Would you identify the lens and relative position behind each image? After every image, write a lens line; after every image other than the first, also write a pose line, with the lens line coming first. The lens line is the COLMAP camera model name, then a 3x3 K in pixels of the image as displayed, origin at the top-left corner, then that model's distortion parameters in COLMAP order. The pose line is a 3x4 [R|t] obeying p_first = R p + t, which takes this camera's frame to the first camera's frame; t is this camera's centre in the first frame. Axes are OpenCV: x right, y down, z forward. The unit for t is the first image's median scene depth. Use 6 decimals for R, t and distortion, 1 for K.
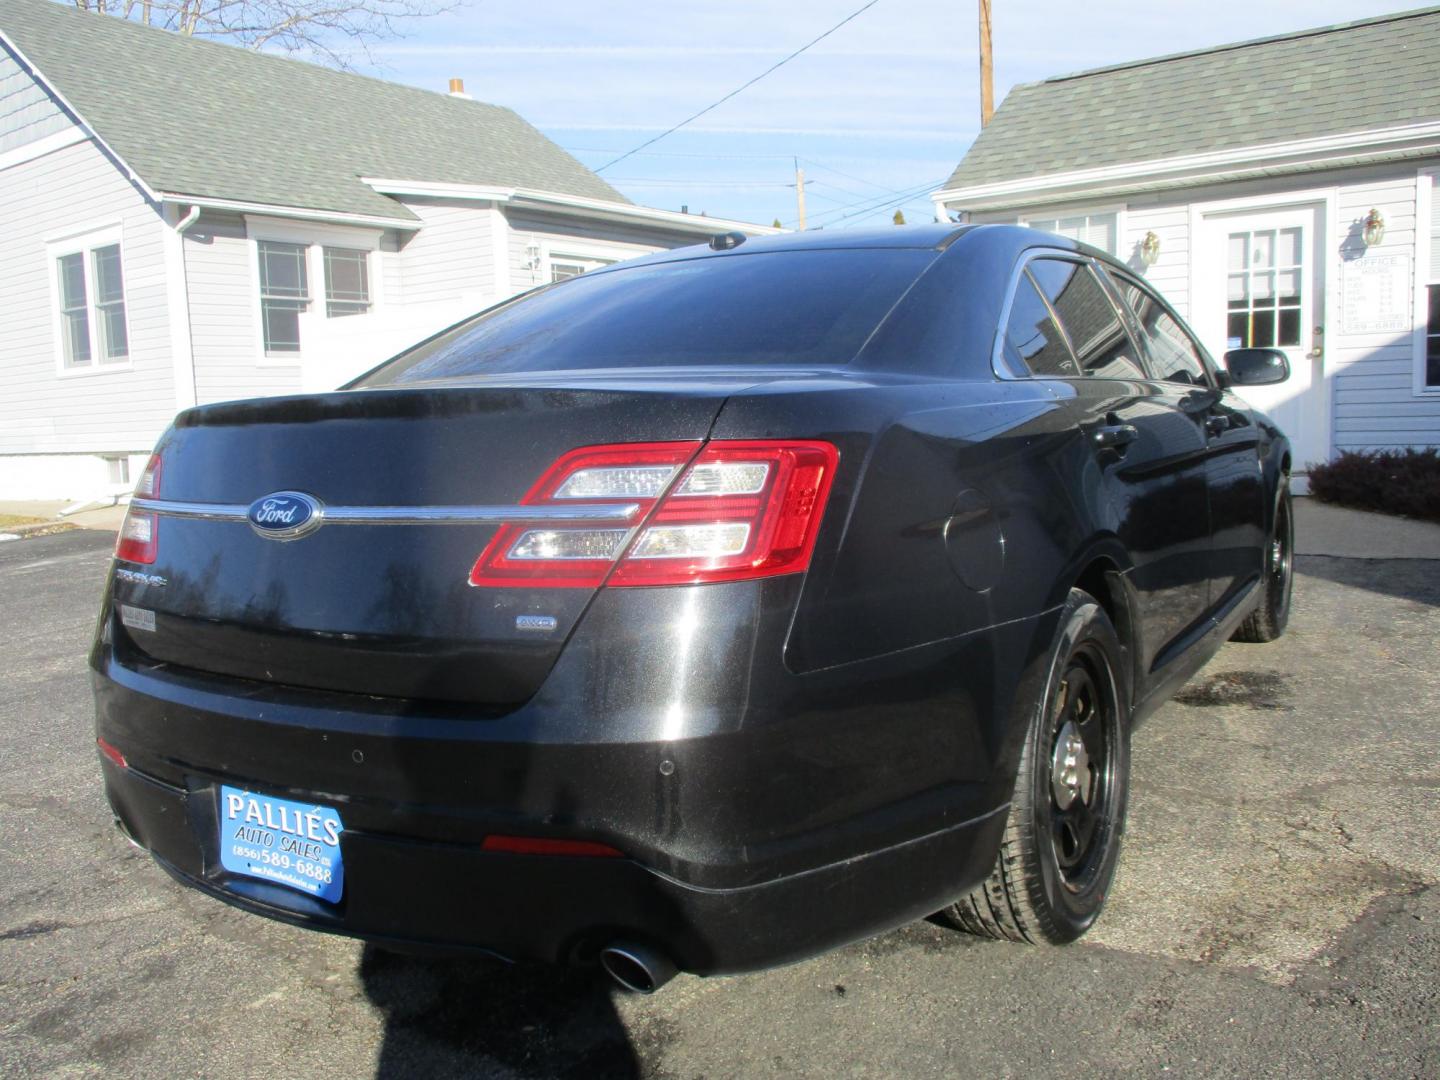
lens RADIAL K [[1246.2, 0, 691.5], [0, 1246.2, 527.7], [0, 0, 1]] dist [-0.032464, 0.017109]
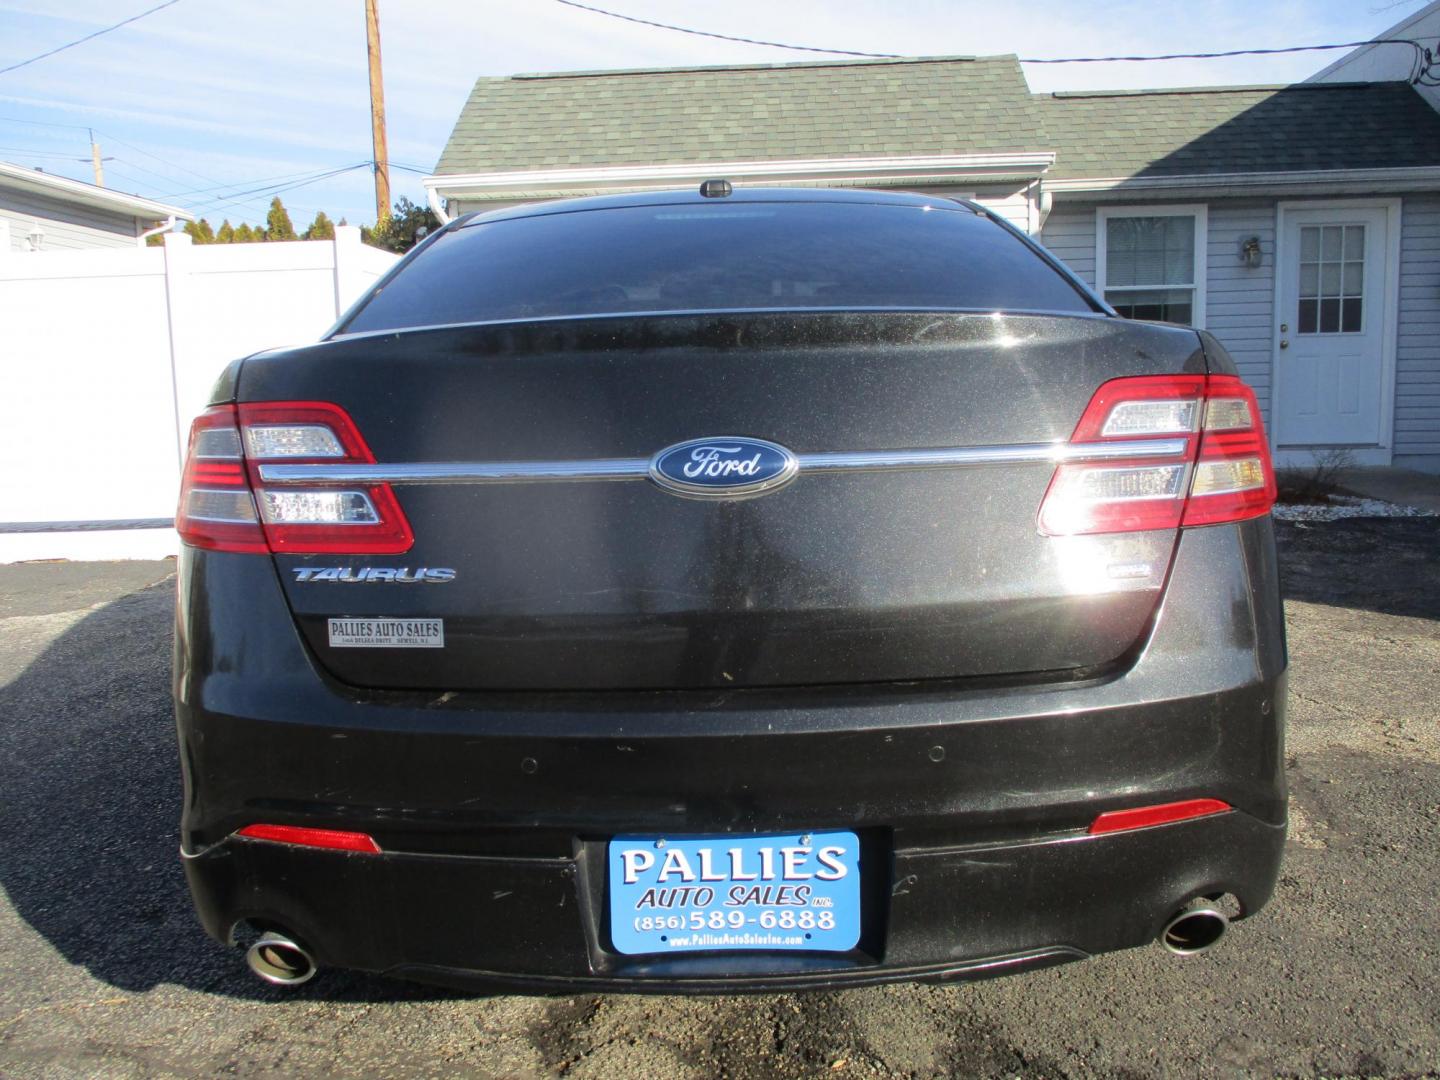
lens RADIAL K [[1246.2, 0, 718.8], [0, 1246.2, 534.0], [0, 0, 1]] dist [-0.032464, 0.017109]
pose [[0.833094, -0.051432, 0.550735, -0.179173], [0.051709, 0.998549, 0.015034, 0.004503], [-0.550709, 0.015953, 0.834545, 0.085910]]
